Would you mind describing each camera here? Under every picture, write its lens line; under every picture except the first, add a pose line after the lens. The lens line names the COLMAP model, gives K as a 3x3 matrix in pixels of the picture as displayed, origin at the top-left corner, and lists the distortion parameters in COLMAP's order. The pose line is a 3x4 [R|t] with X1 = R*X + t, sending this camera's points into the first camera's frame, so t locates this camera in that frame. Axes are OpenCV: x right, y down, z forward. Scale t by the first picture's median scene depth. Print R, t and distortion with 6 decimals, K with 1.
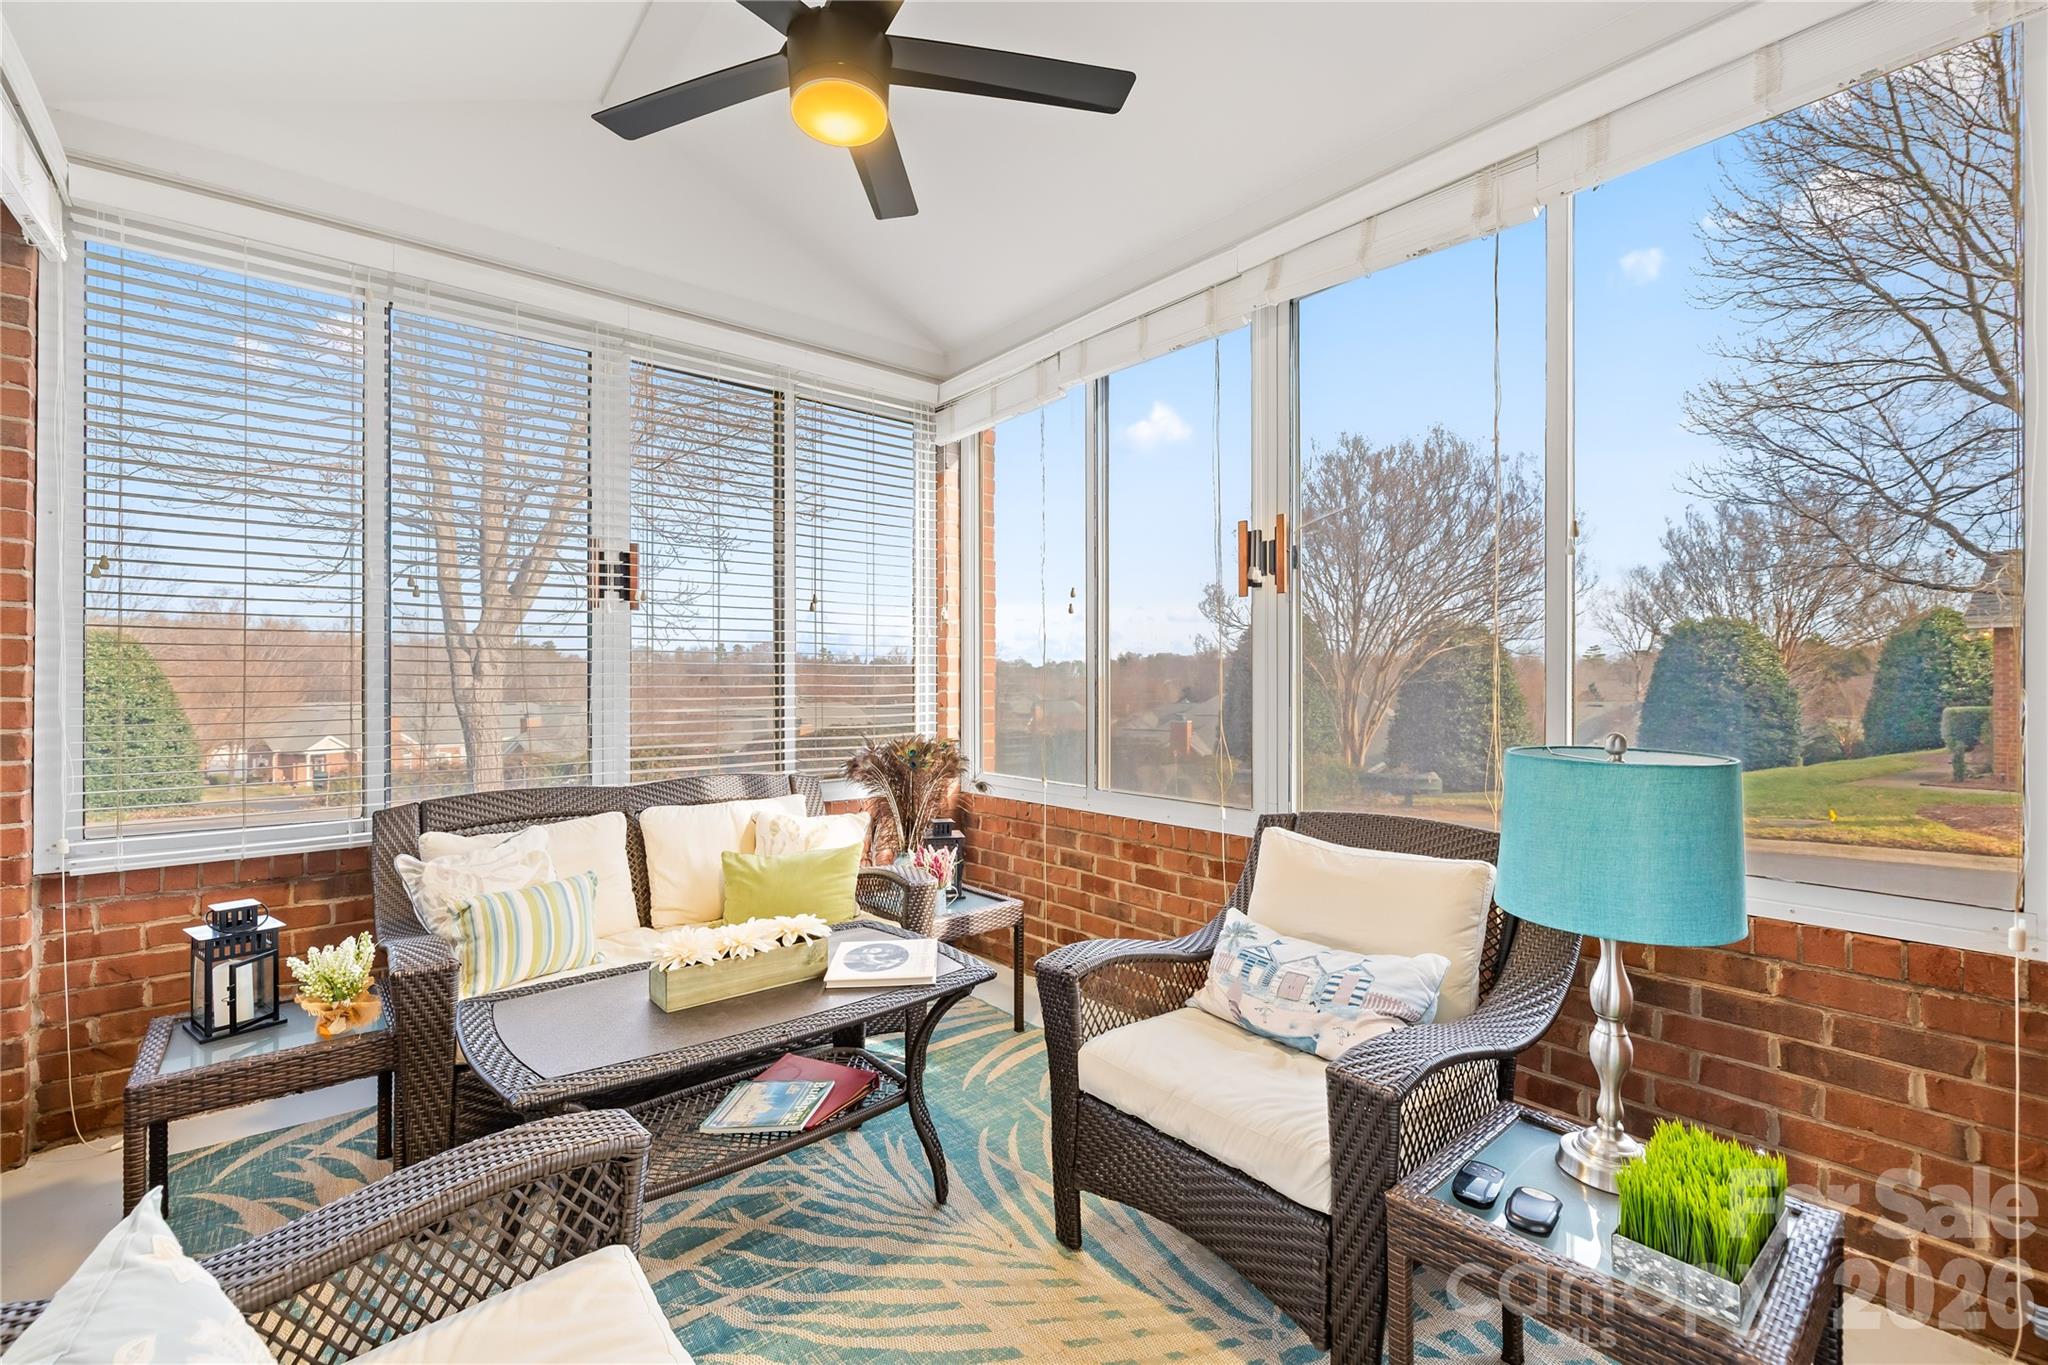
lens RADIAL K [[881.5, 0, 1024.4], [0, 881.5, 657.6], [0, 0, 1]] dist [-0.000992, 0.000767]
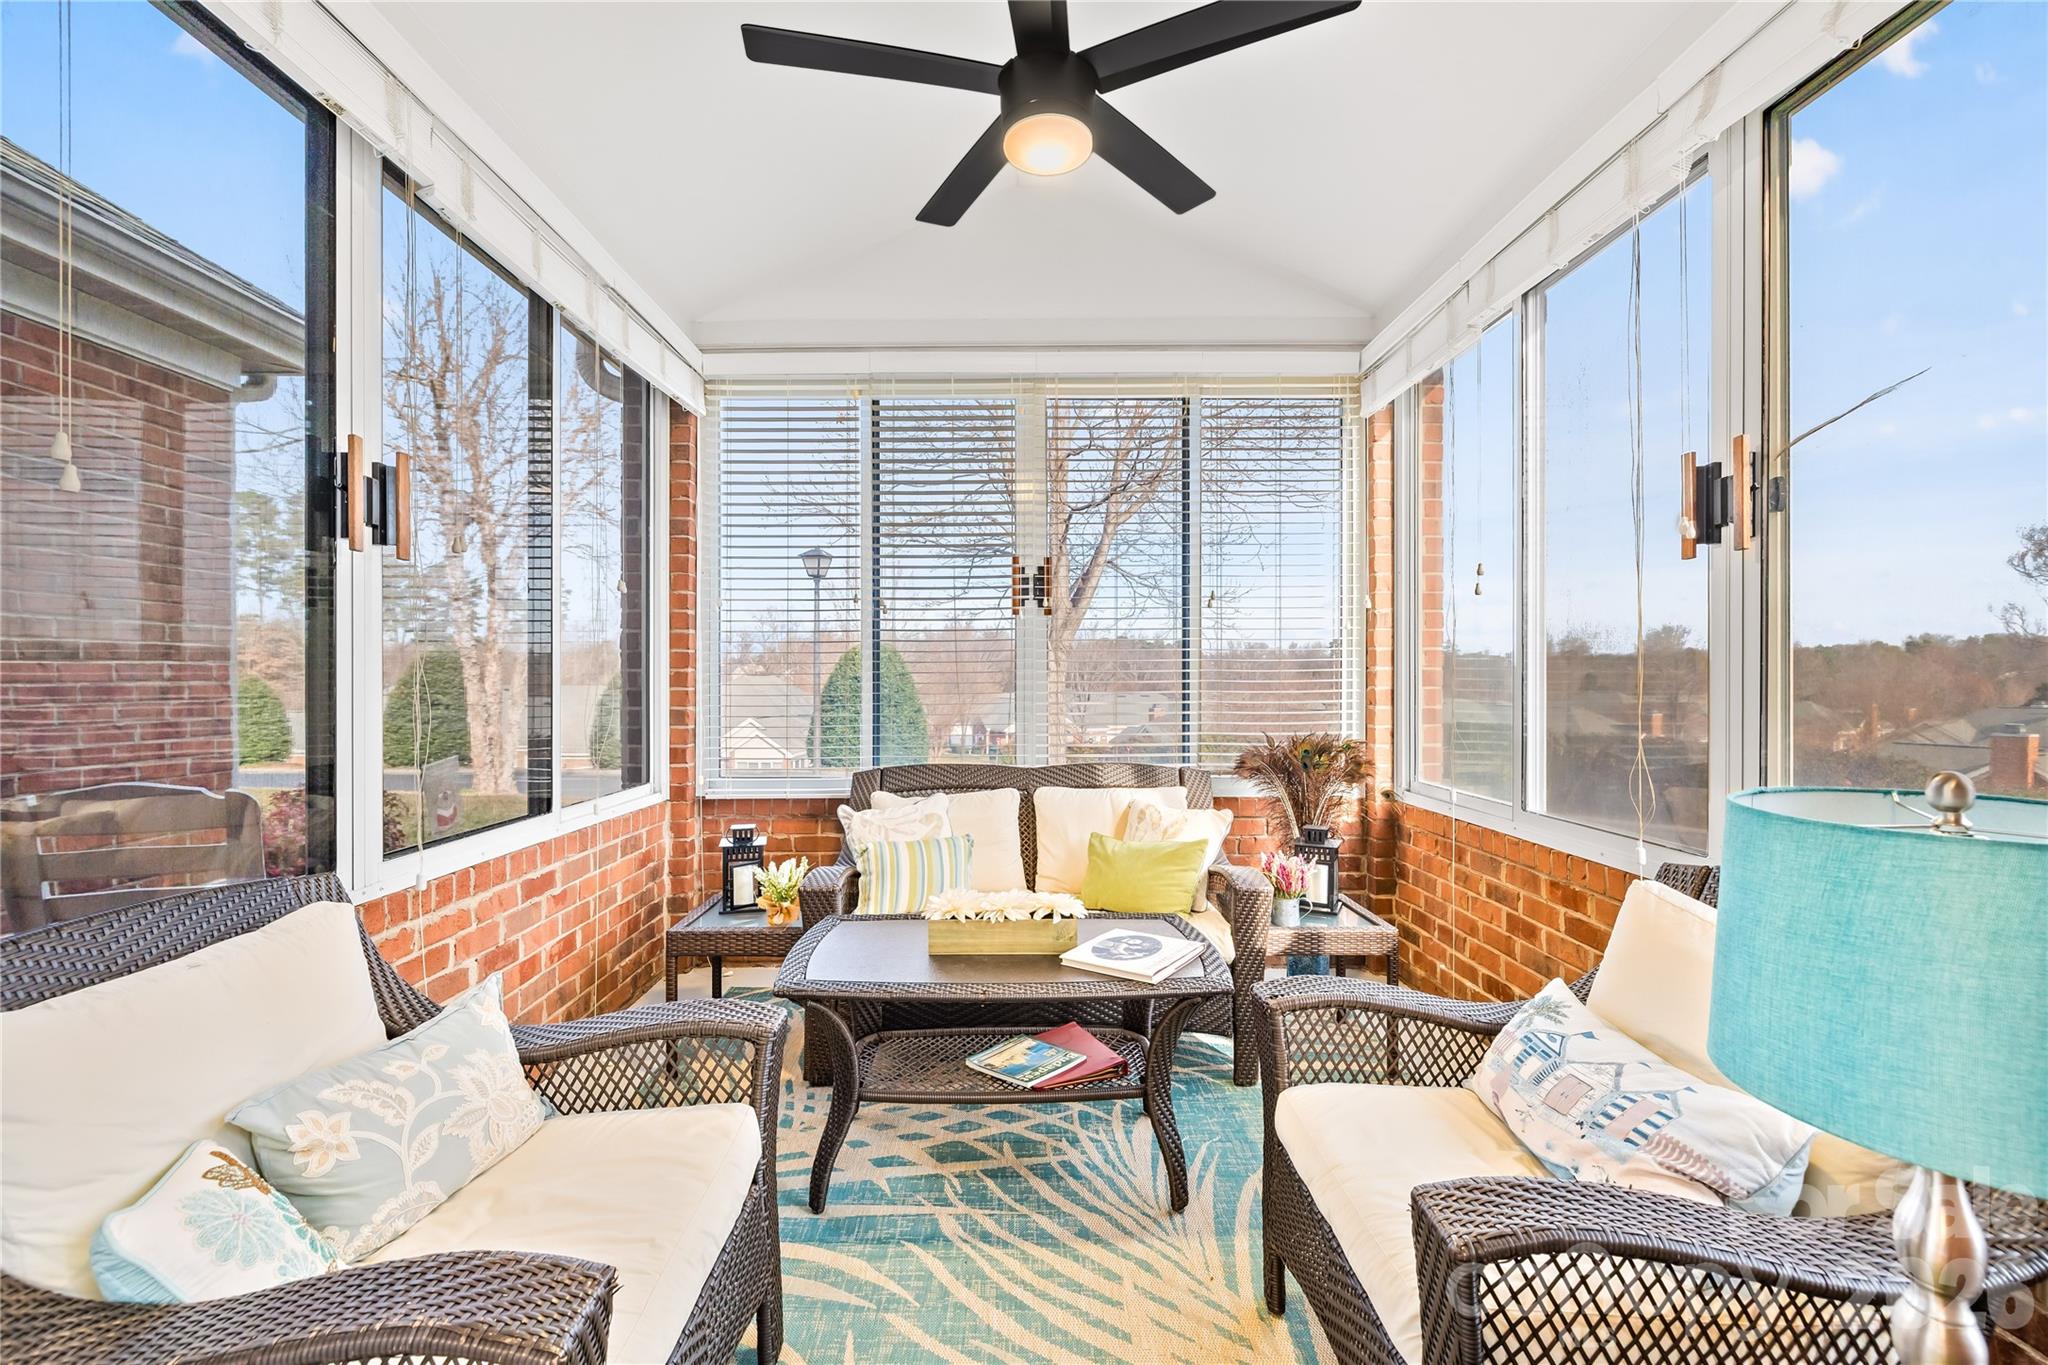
lens RADIAL K [[870.4, 0, 1005.1], [0, 870.4, 656.9], [0, 0, 1]] dist [-0.001761, -0.000010]
pose [[0.770526, -0.015312, -0.637225, 0.271974], [0.018247, 0.999832, -0.001961, 0.001796], [0.637148, -0.010116, 0.770675, 0.099997]]
